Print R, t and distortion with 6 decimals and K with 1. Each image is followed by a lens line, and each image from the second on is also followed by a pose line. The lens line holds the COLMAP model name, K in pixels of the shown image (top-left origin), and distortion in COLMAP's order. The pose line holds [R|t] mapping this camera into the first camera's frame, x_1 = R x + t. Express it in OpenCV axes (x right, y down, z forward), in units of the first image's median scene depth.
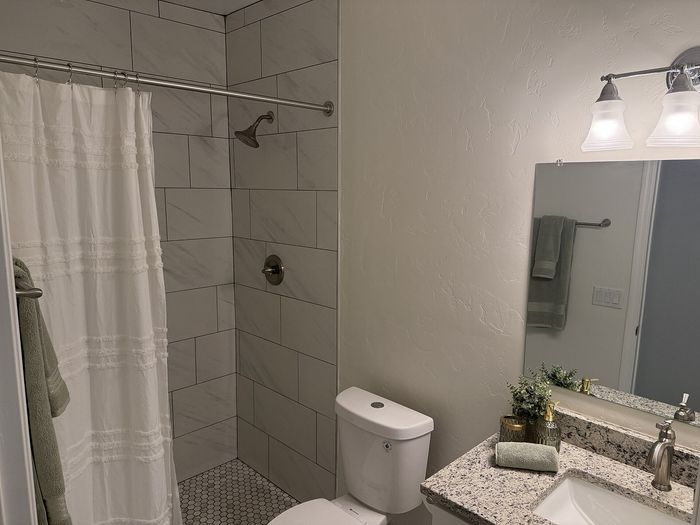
lens RADIAL K [[497.1, 0, 353.3], [0, 497.1, 265.4], [0, 0, 1]] dist [0.027853, -0.010236]
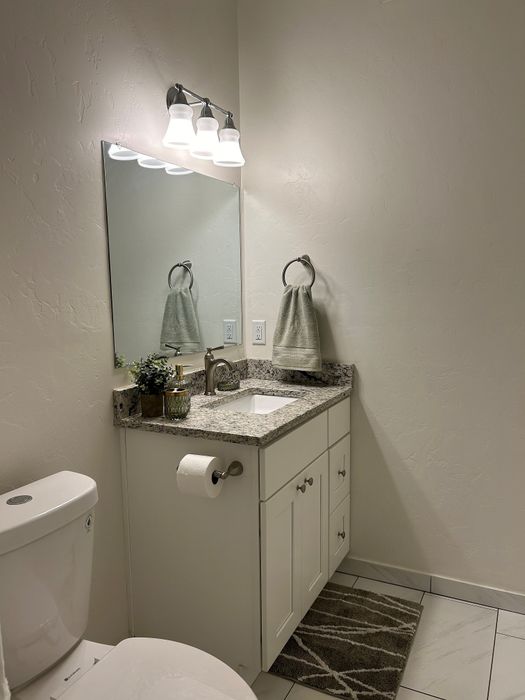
lens RADIAL K [[535.4, 0, 262.4], [0, 535.4, 349.3], [0, 0, 1]] dist [0.062549, -0.001782]
pose [[-0.314935, -0.110498, 0.942659, -0.663233], [0.166128, 0.971449, 0.169375, 0.053543], [-0.934461, 0.209944, -0.287587, 0.942717]]
